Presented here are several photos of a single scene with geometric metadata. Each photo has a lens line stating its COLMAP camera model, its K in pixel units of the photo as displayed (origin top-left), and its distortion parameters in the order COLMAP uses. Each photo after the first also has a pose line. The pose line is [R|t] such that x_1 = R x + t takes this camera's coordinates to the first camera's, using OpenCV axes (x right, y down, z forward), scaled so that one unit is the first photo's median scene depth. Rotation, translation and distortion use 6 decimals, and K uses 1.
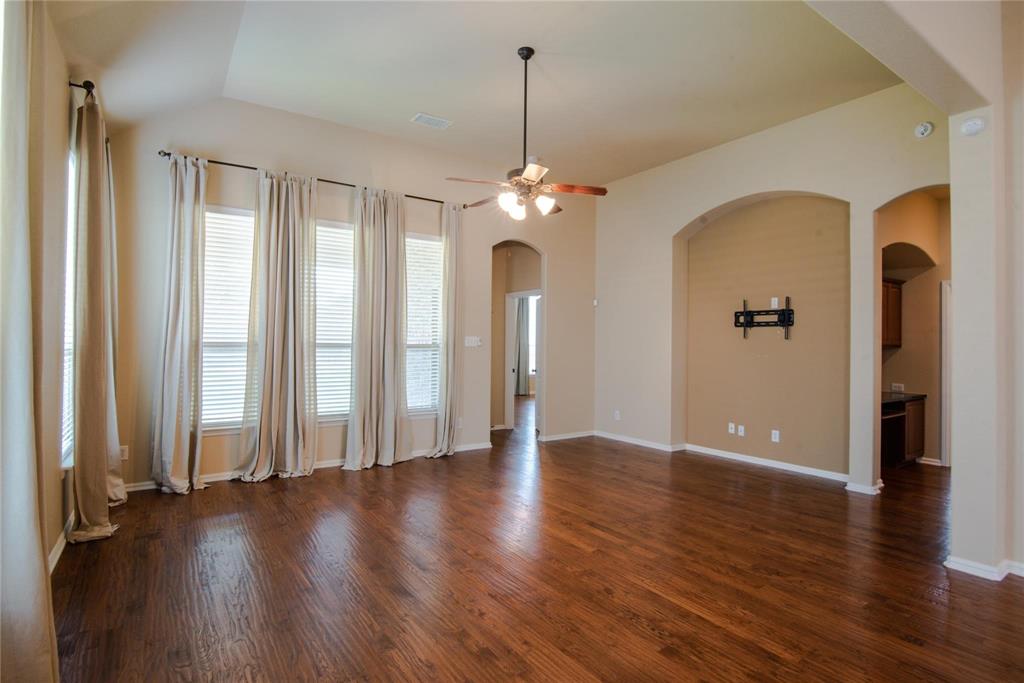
lens RADIAL K [[516.8, 0, 510.7], [0, 516.8, 337.8], [0, 0, 1]] dist [-0.020673, 0.000307]
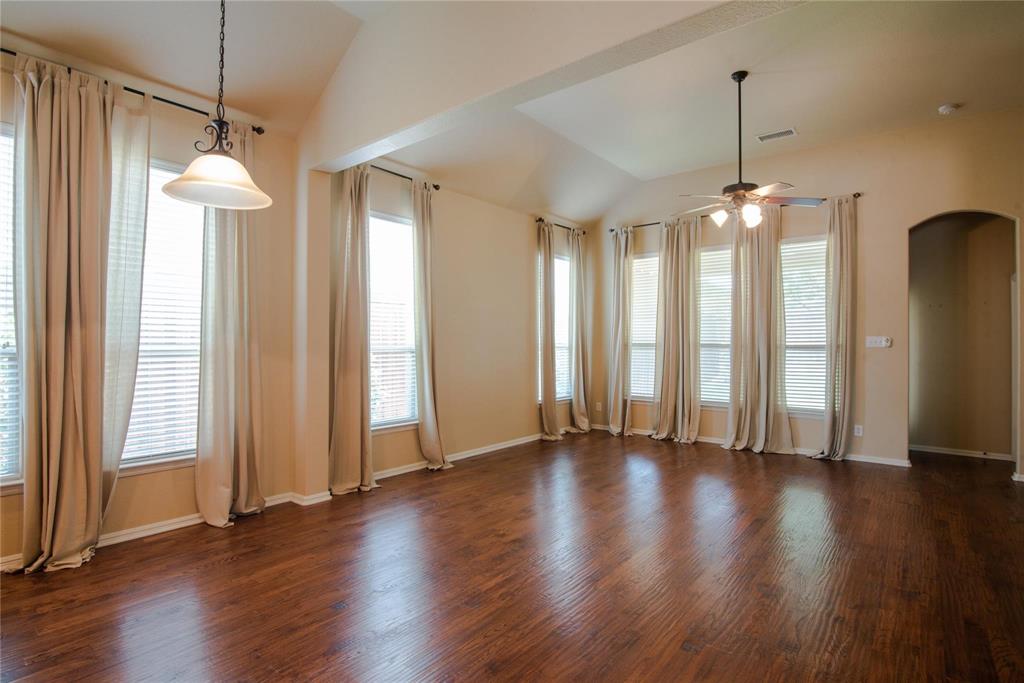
lens RADIAL K [[516.8, 0, 508.9], [0, 516.8, 339.4], [0, 0, 1]] dist [-0.020673, 0.000307]
pose [[0.294132, -0.011297, -0.955698, 0.752387], [0.007125, 0.999928, -0.009627, 0.008495], [0.955738, -0.003978, 0.294192, 0.165315]]
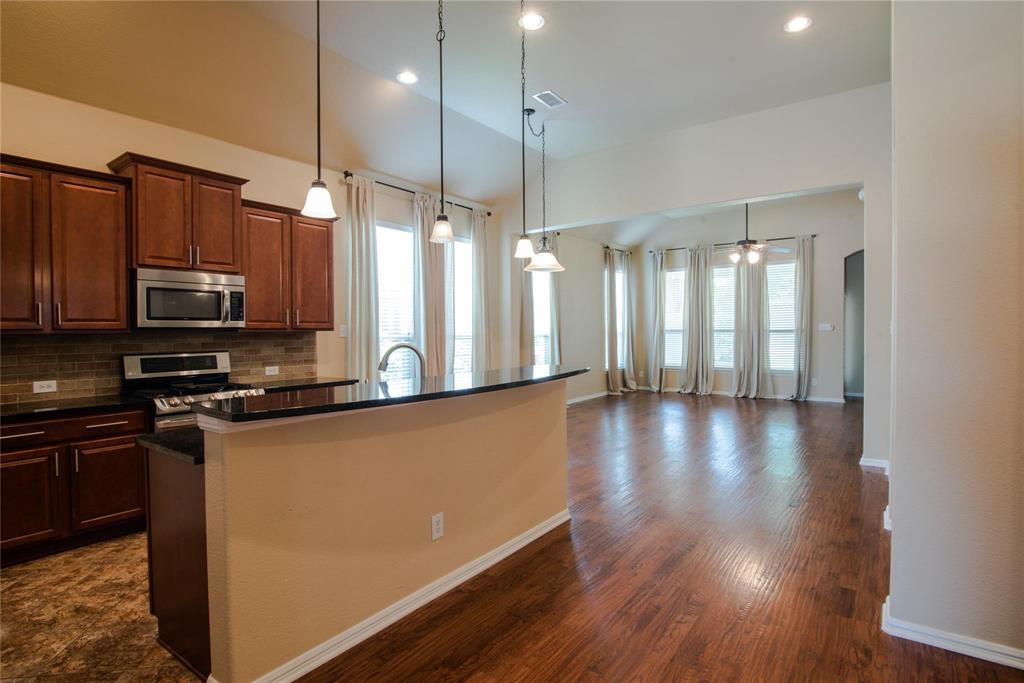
lens RADIAL K [[516.8, 0, 510.8], [0, 516.8, 338.9], [0, 0, 1]] dist [-0.020673, 0.000307]
pose [[0.334833, 0.006183, -0.942257, 1.269938], [0.018585, 0.999741, 0.013165, 0.006206], [0.942094, -0.021920, 0.334631, -0.406020]]
